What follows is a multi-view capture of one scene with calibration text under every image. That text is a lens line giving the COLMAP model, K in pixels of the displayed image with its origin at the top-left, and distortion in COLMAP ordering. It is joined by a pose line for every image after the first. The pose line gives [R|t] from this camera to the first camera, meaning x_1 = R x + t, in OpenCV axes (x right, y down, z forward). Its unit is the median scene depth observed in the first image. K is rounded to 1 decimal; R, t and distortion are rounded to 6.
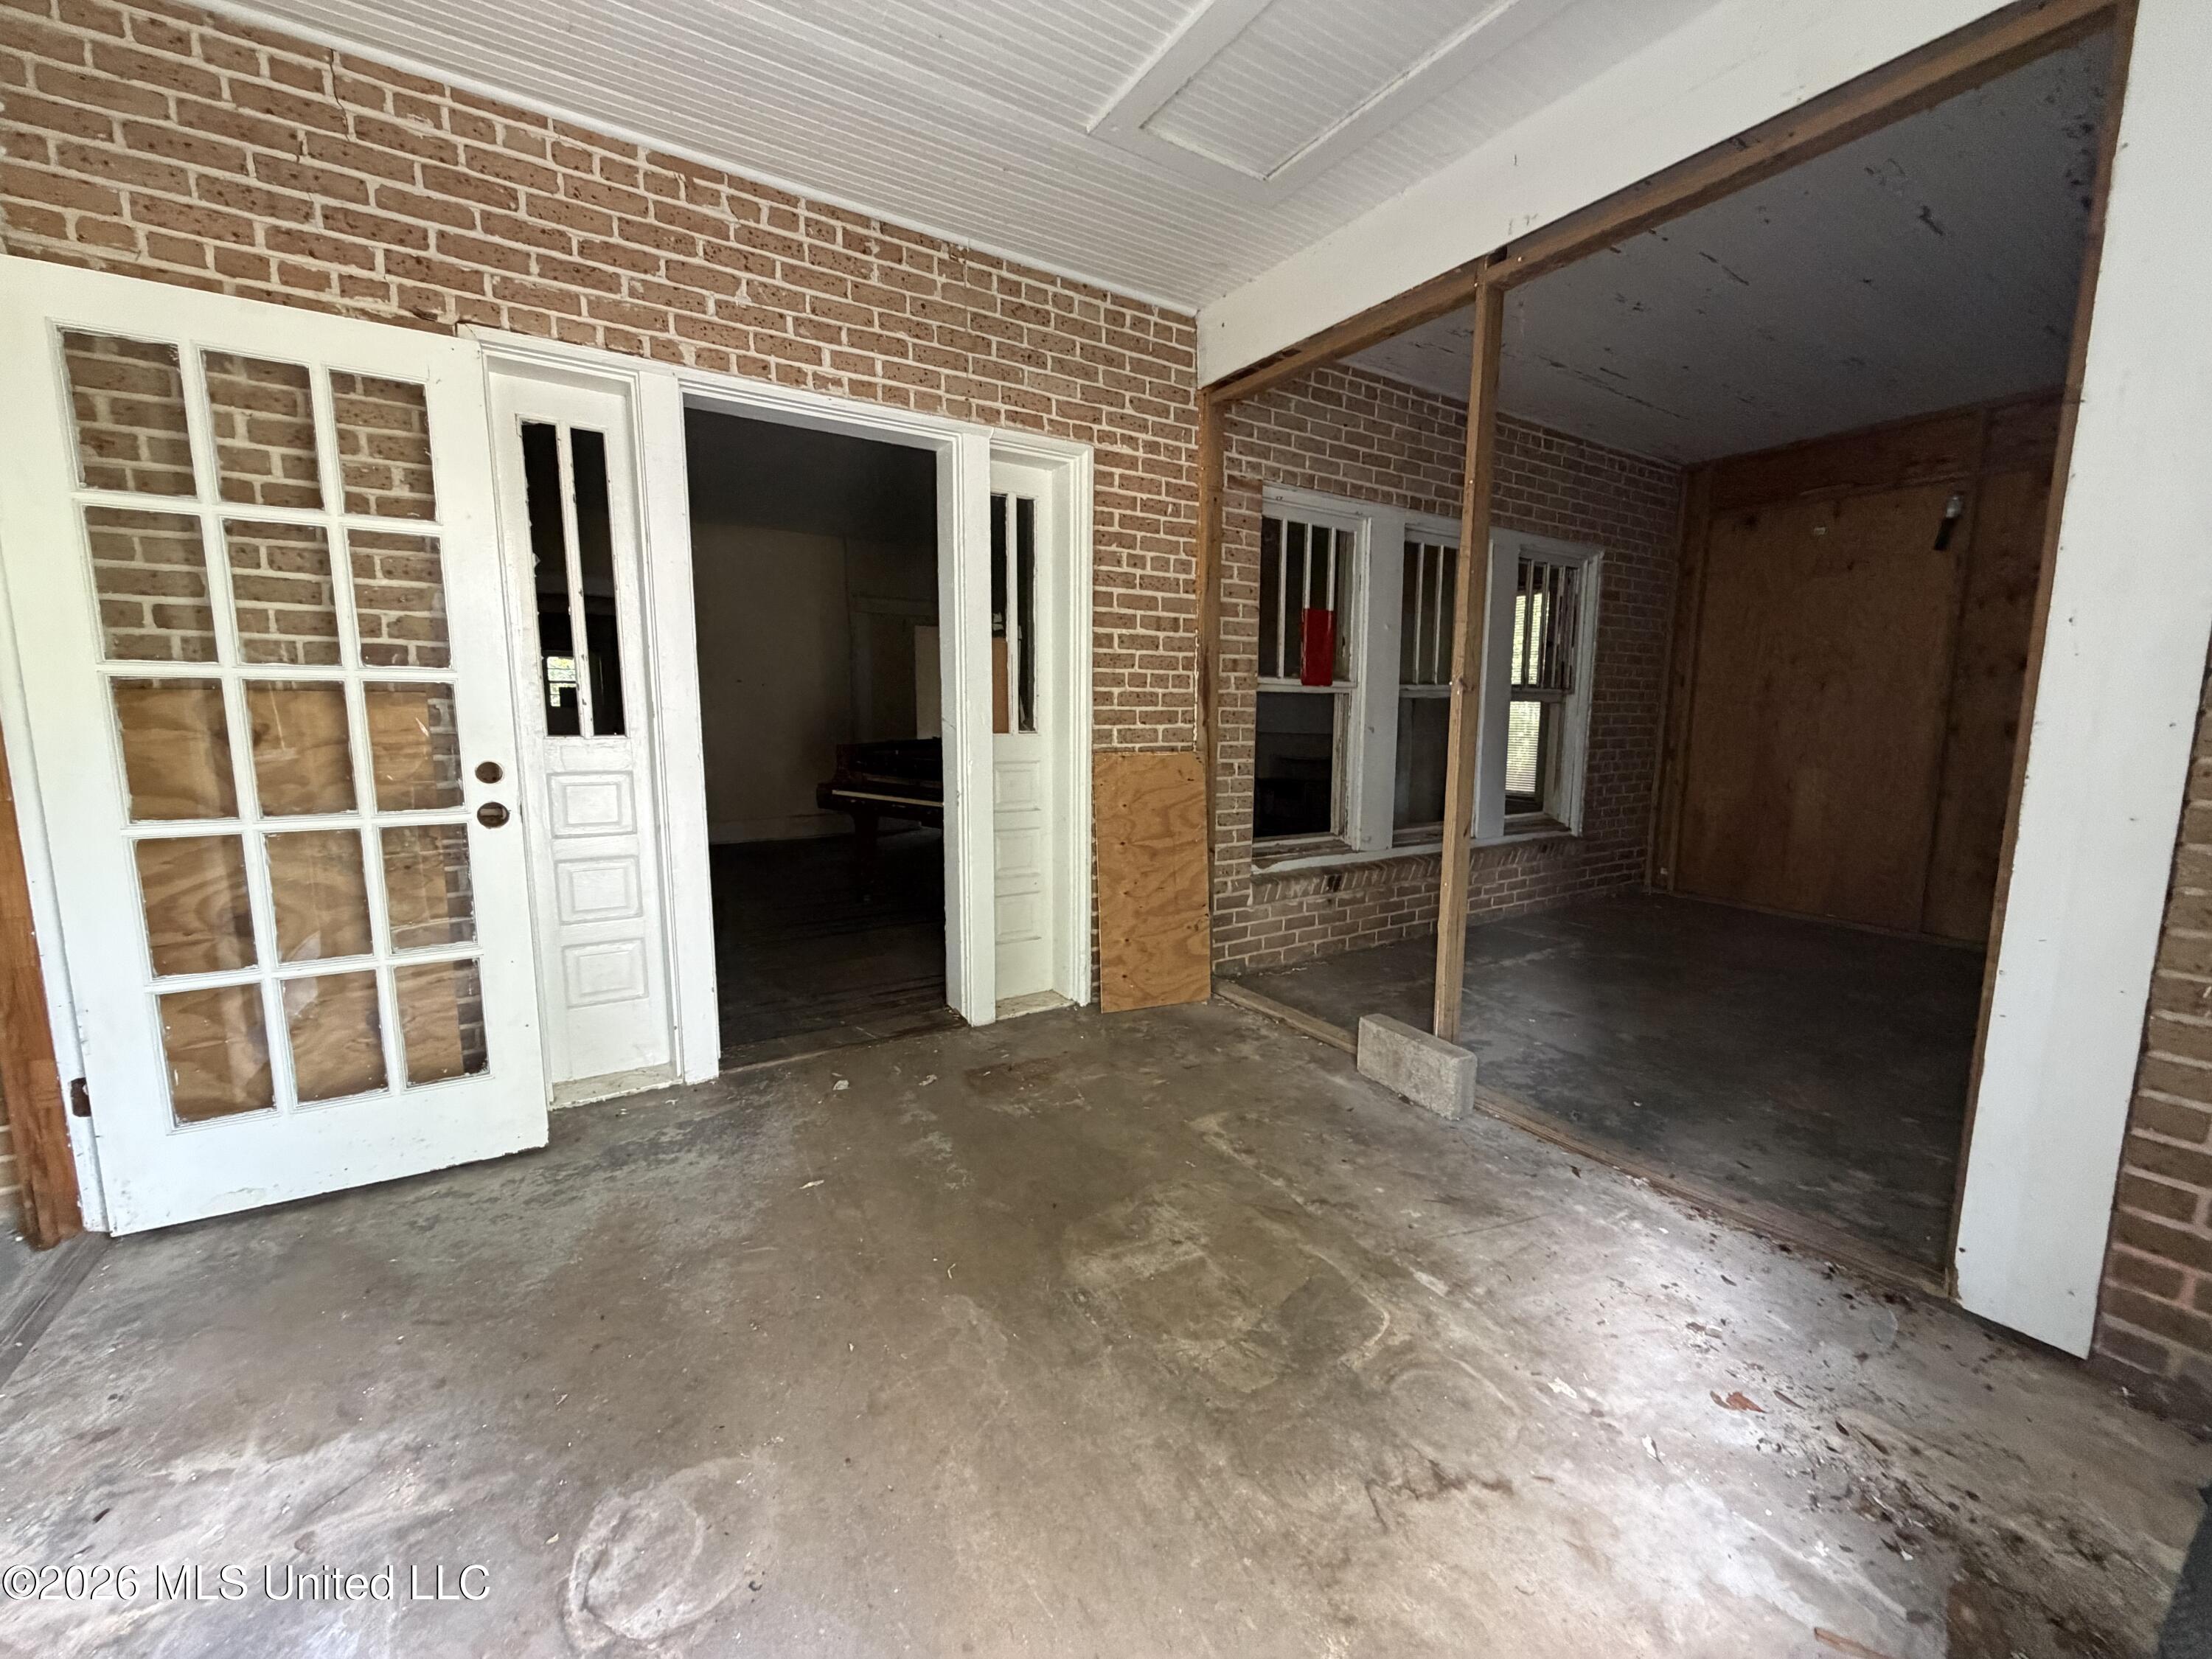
lens RADIAL K [[879.0, 0, 1104.4], [0, 879.0, 828.1], [0, 0, 1]] dist [-0.002030, 0.000066]
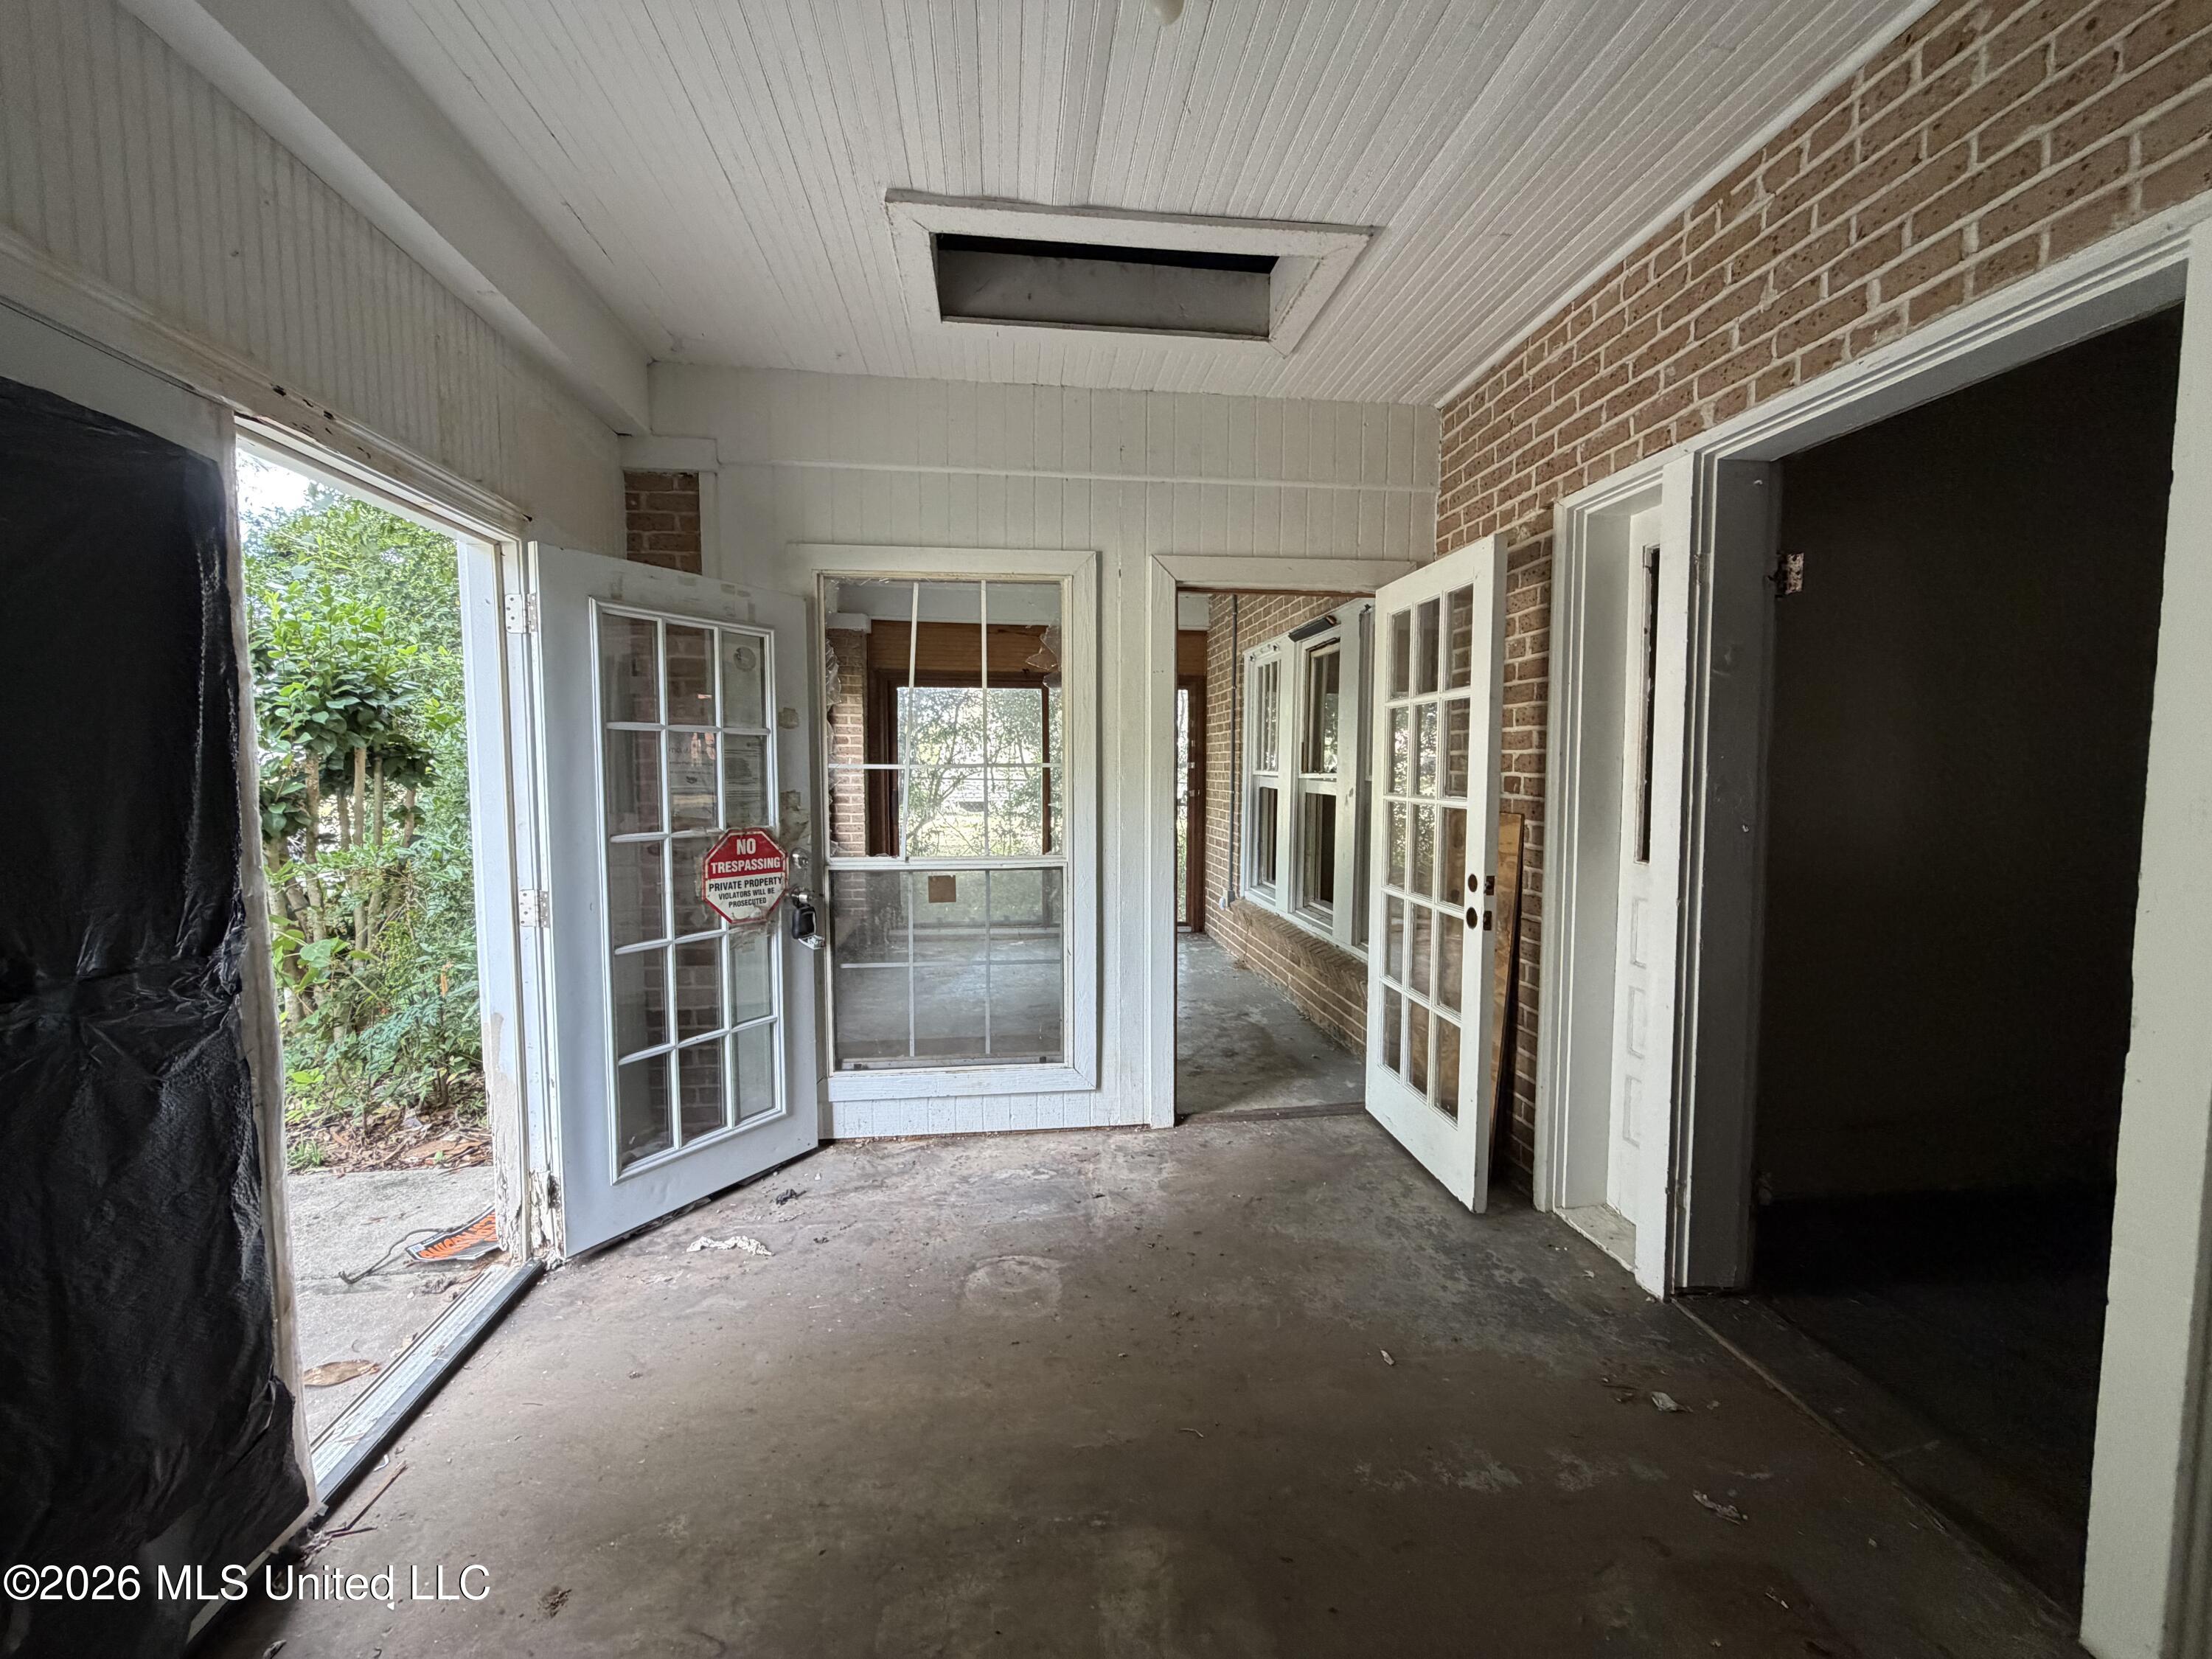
lens RADIAL K [[879.0, 0, 1105.2], [0, 879.0, 827.4], [0, 0, 1]] dist [-0.002030, 0.000066]
pose [[-0.439893, 0.055332, -0.896344, 0.399215], [-0.120127, 0.985505, 0.119790, -0.147147], [0.889980, 0.160370, -0.426870, 0.694753]]
